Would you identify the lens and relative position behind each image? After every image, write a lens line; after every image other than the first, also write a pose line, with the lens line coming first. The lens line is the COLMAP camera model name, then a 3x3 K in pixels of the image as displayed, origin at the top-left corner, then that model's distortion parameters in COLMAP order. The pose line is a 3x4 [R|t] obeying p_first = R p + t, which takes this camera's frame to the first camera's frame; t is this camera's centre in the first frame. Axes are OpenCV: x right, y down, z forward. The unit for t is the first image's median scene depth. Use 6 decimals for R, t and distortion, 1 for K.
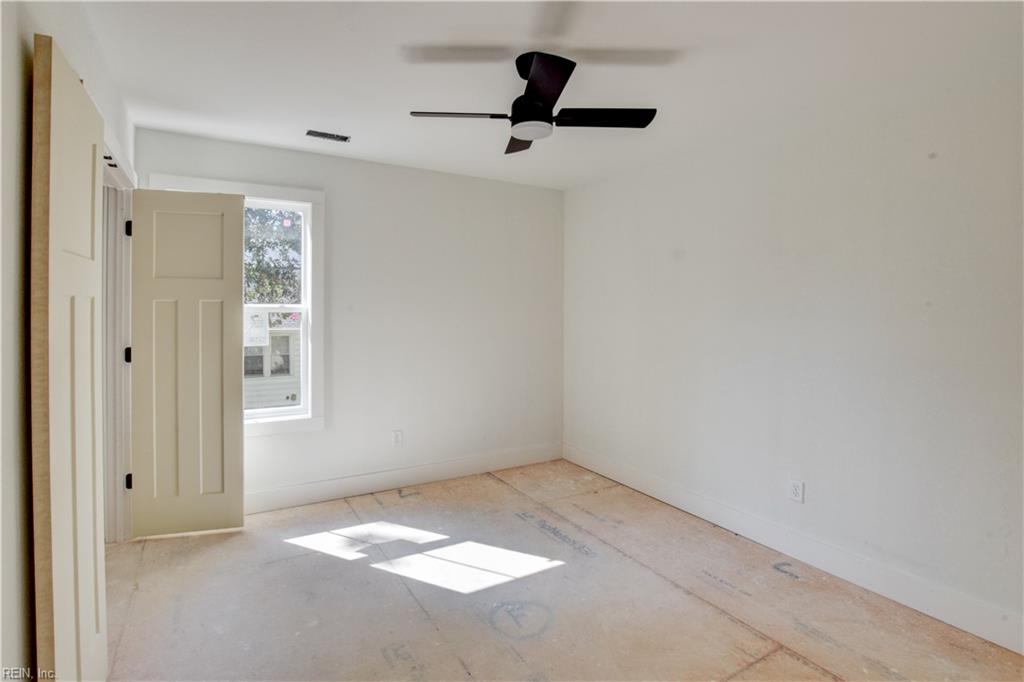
lens RADIAL K [[444.8, 0, 511.2], [0, 444.8, 307.5], [0, 0, 1]] dist [-0.024099, 0.000104]
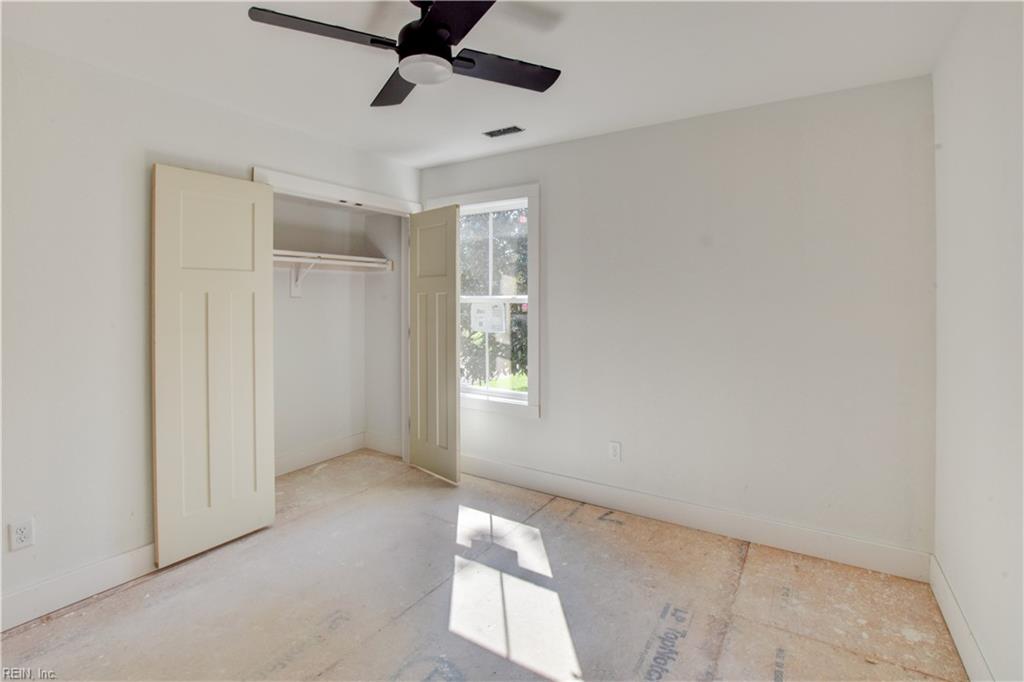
lens RADIAL K [[475.7, 0, 515.5], [0, 475.7, 297.6], [0, 0, 1]] dist [-0.023957, 0.001249]
pose [[0.495836, -0.005791, -0.868397, 0.528970], [0.002219, 0.999983, -0.005402, 0.003653], [0.868414, 0.000752, 0.495840, 0.450402]]
